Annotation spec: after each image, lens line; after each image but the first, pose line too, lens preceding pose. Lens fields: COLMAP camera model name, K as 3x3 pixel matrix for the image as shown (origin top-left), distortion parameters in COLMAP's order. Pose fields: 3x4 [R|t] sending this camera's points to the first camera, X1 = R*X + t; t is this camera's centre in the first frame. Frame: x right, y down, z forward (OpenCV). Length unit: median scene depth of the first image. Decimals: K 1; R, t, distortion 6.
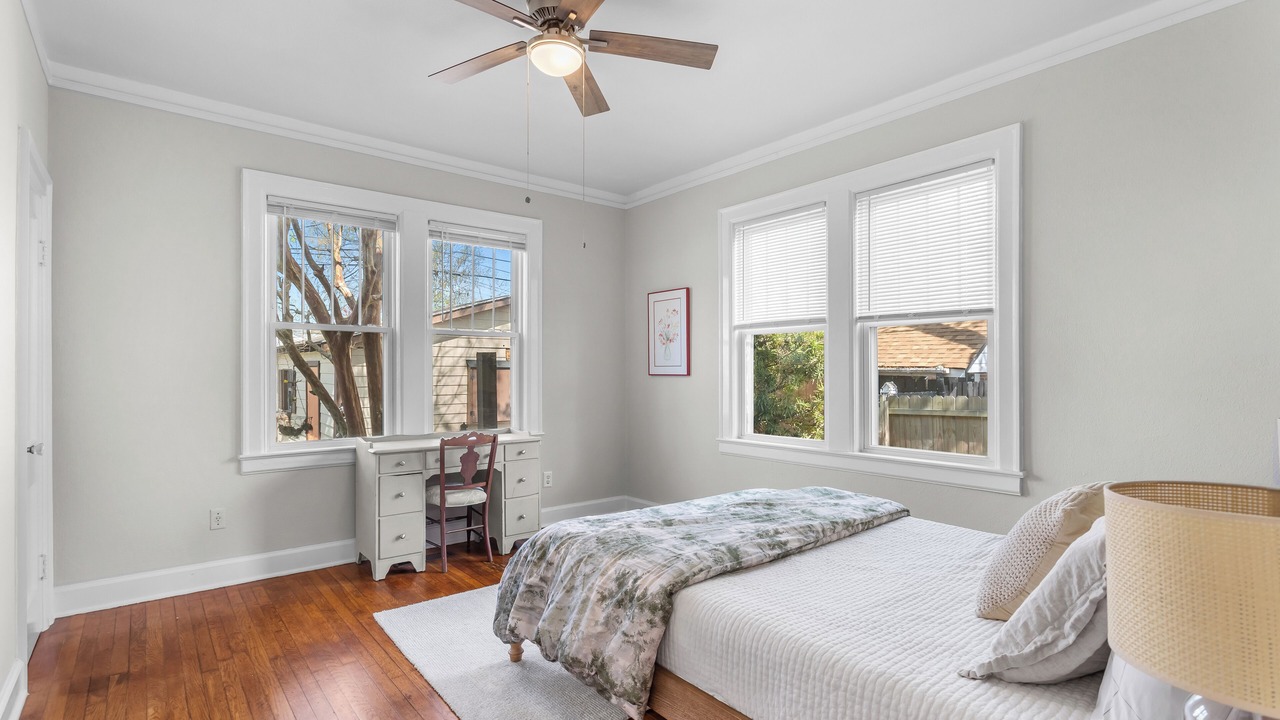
lens RADIAL K [[623.0, 0, 635.0], [0, 623.0, 363.6], [0, 0, 1]] dist [-0.029043, 0.018222]
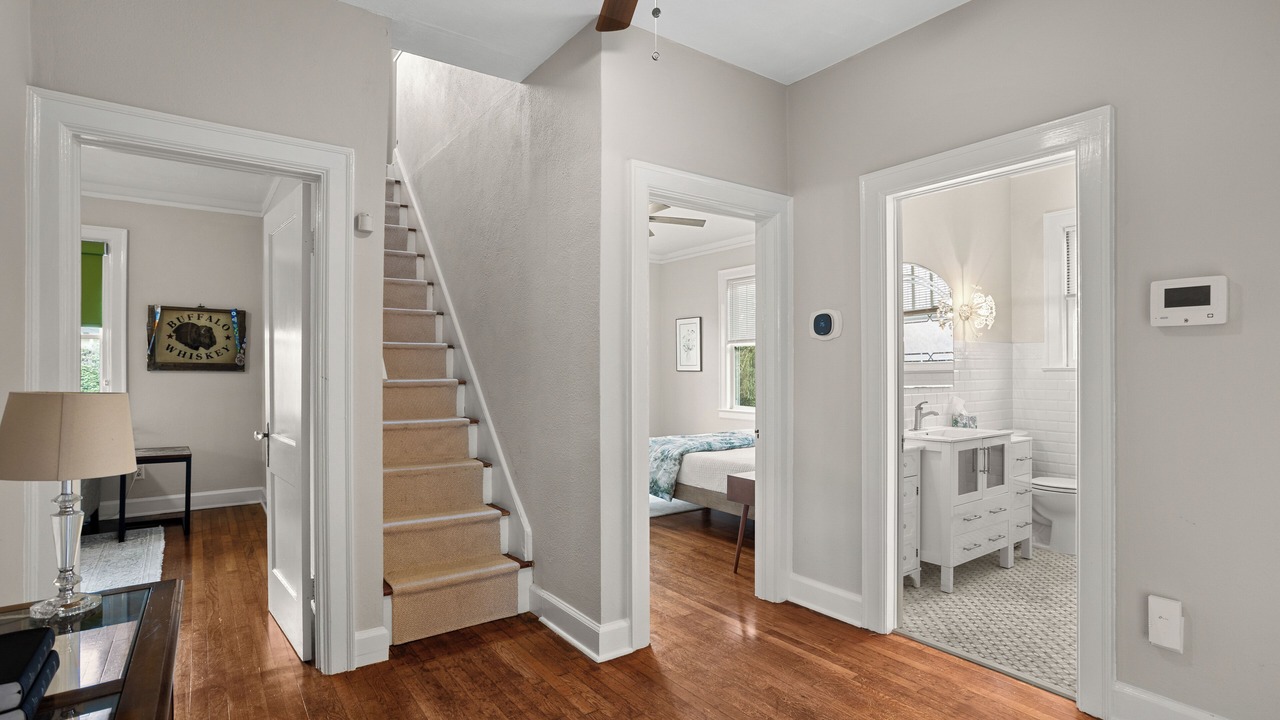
lens RADIAL K [[623.0, 0, 639.6], [0, 623.0, 361.3], [0, 0, 1]] dist [-0.029043, 0.018222]
pose [[0.998991, -0.003677, -0.044766, -0.001741], [0.003731, 0.999992, 0.001117, -0.023278], [0.044761, -0.001283, 0.998997, -1.522281]]
